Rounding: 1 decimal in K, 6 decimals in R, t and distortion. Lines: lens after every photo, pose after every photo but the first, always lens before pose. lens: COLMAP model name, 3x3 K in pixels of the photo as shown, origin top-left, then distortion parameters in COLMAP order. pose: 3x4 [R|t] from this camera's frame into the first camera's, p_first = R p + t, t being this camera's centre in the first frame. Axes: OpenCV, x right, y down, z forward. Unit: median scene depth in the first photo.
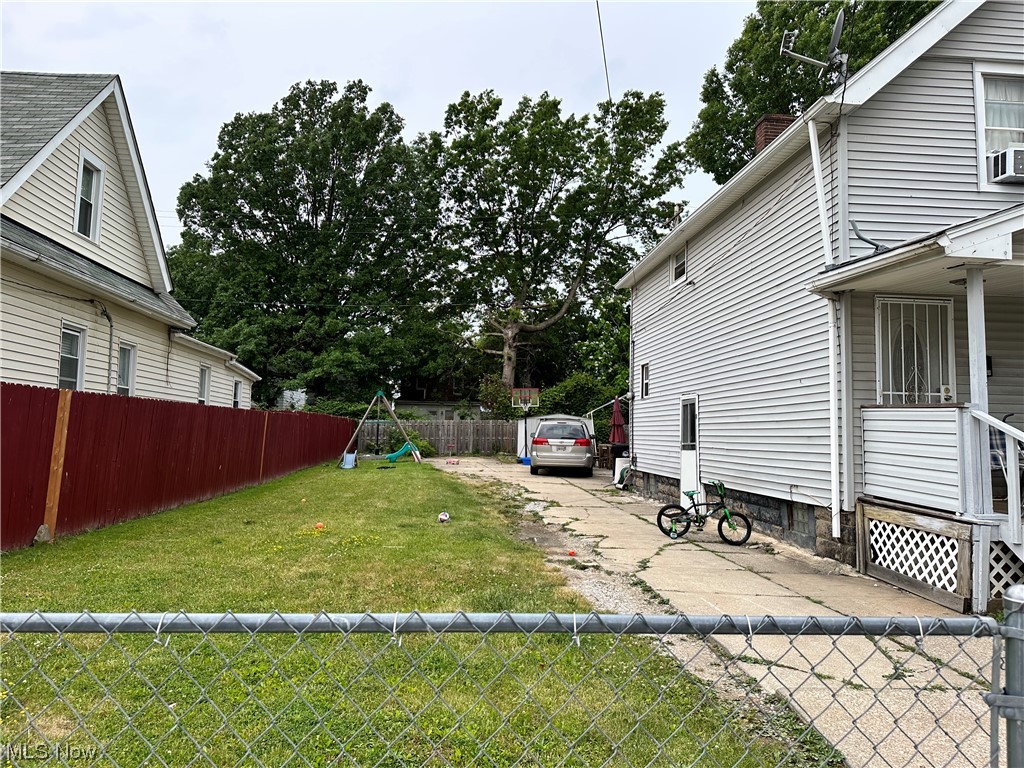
lens RADIAL K [[720.1, 0, 515.5], [0, 720.1, 374.1], [0, 0, 1]] dist [0.067091, -0.059977]
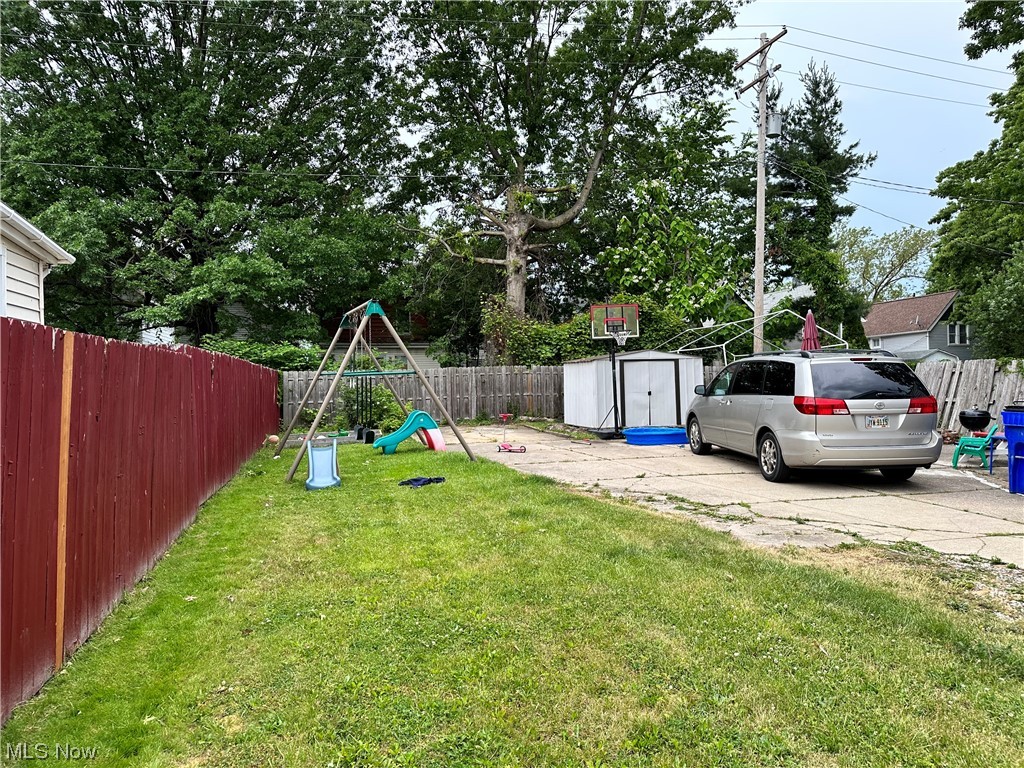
lens RADIAL K [[720.1, 0, 511.5], [0, 720.1, 389.3], [0, 0, 1]] dist [0.067091, -0.059977]
pose [[0.987779, -0.028930, 0.153152, -0.114482], [0.015112, 0.995770, 0.090633, 0.025836], [-0.155126, -0.087211, 0.984038, 0.360575]]
